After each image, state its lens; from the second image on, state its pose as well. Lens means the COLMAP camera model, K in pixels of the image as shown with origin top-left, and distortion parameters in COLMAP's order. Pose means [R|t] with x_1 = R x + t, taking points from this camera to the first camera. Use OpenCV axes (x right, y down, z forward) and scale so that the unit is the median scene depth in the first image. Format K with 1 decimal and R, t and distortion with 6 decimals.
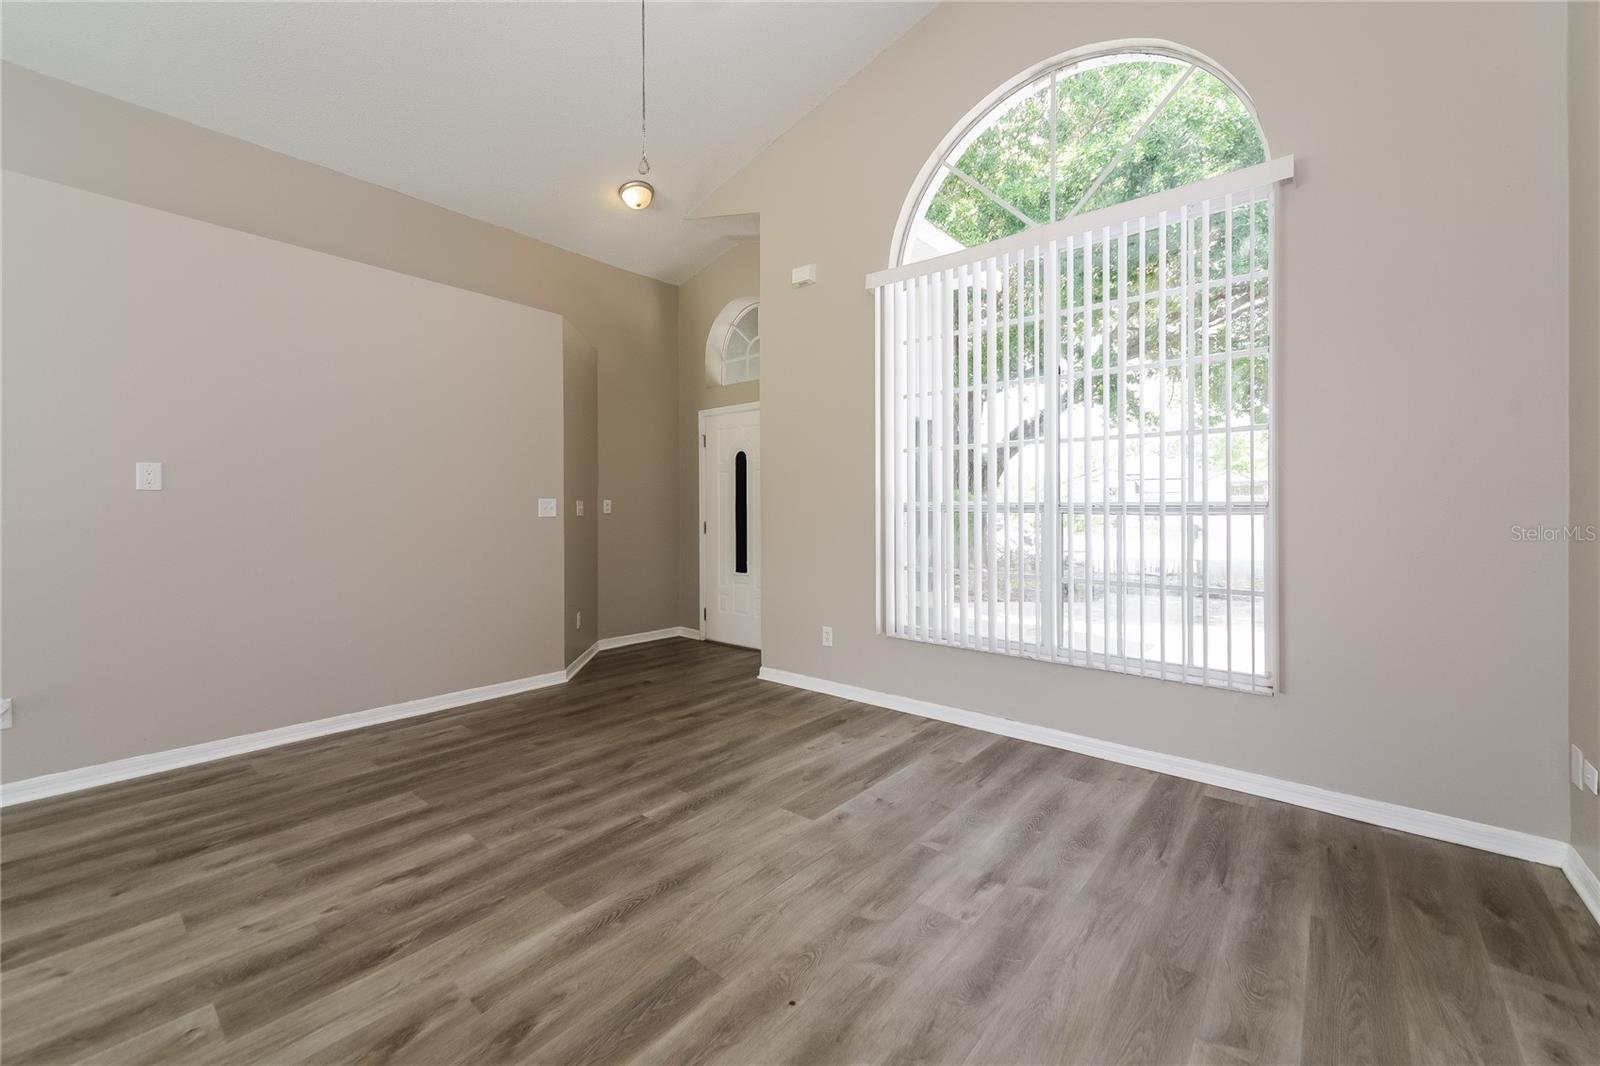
lens RADIAL K [[648.2, 0, 808.0], [0, 648.2, 510.1], [0, 0, 1]] dist [0.008383, -0.000289]
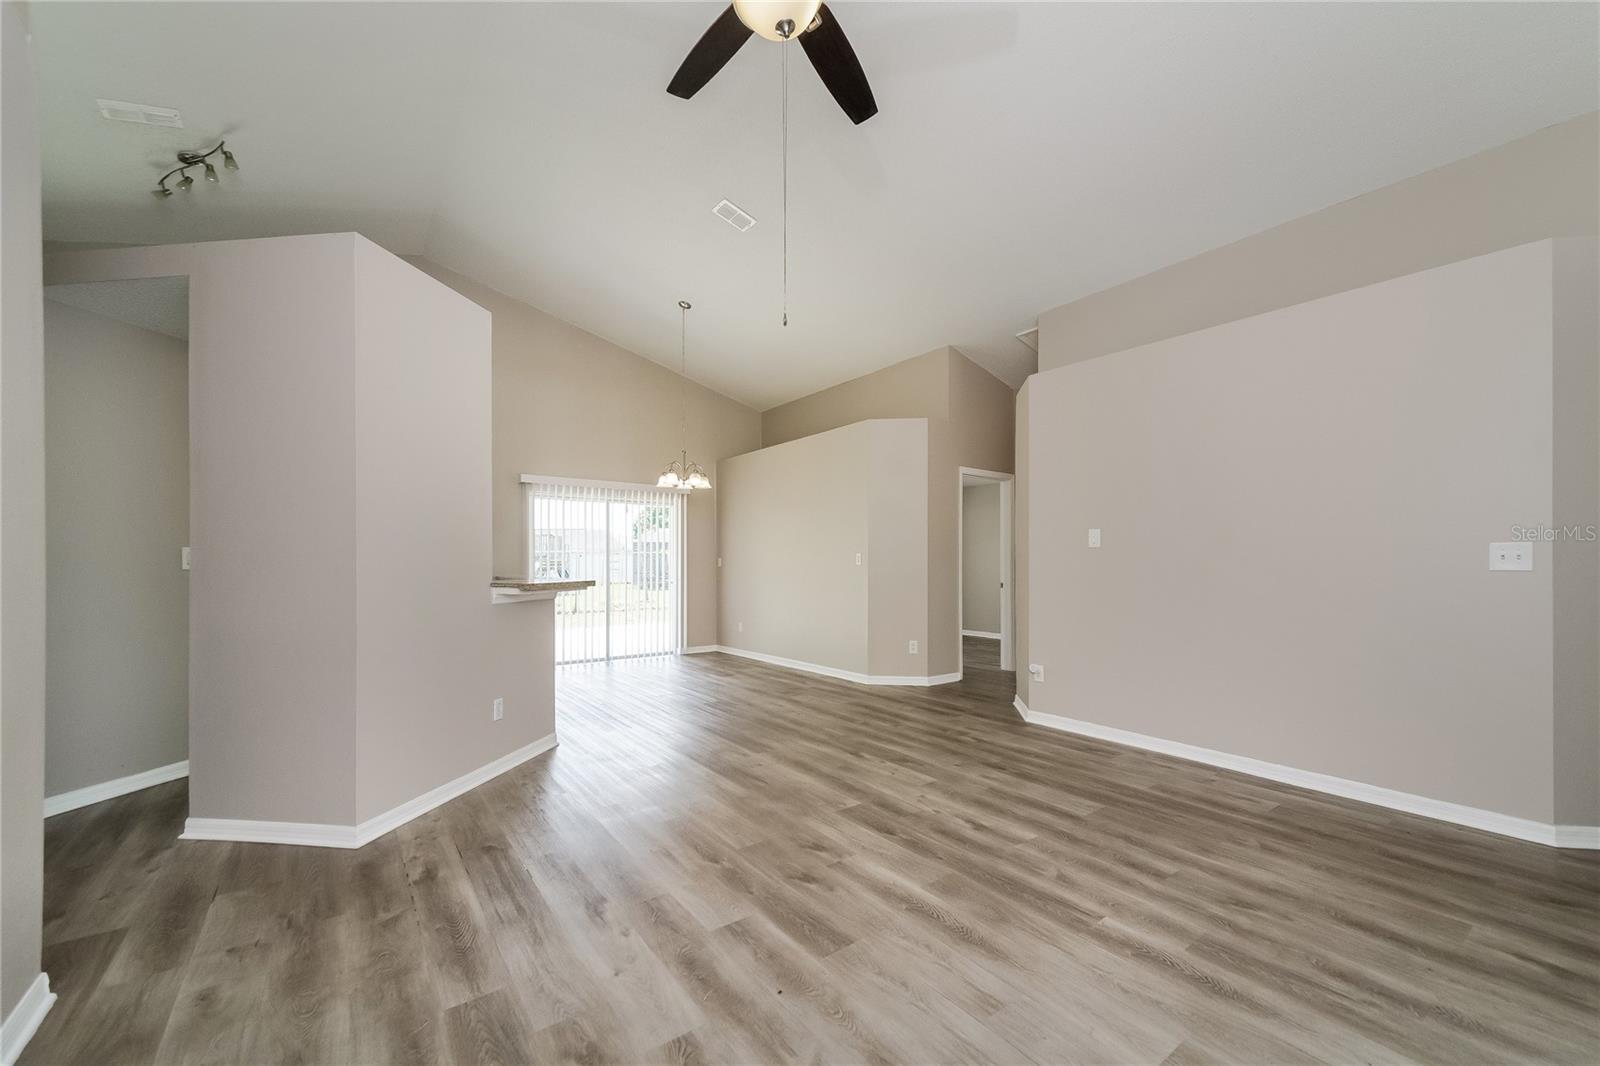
lens RADIAL K [[626.0, 0, 797.9], [0, 626.0, 540.4], [0, 0, 1]] dist [0.009601, -0.000220]
pose [[-0.247986, -0.032970, -0.968202, 0.631165], [0.000559, 0.999416, -0.034176, 0.002277], [0.968763, -0.009017, -0.247823, 0.779435]]
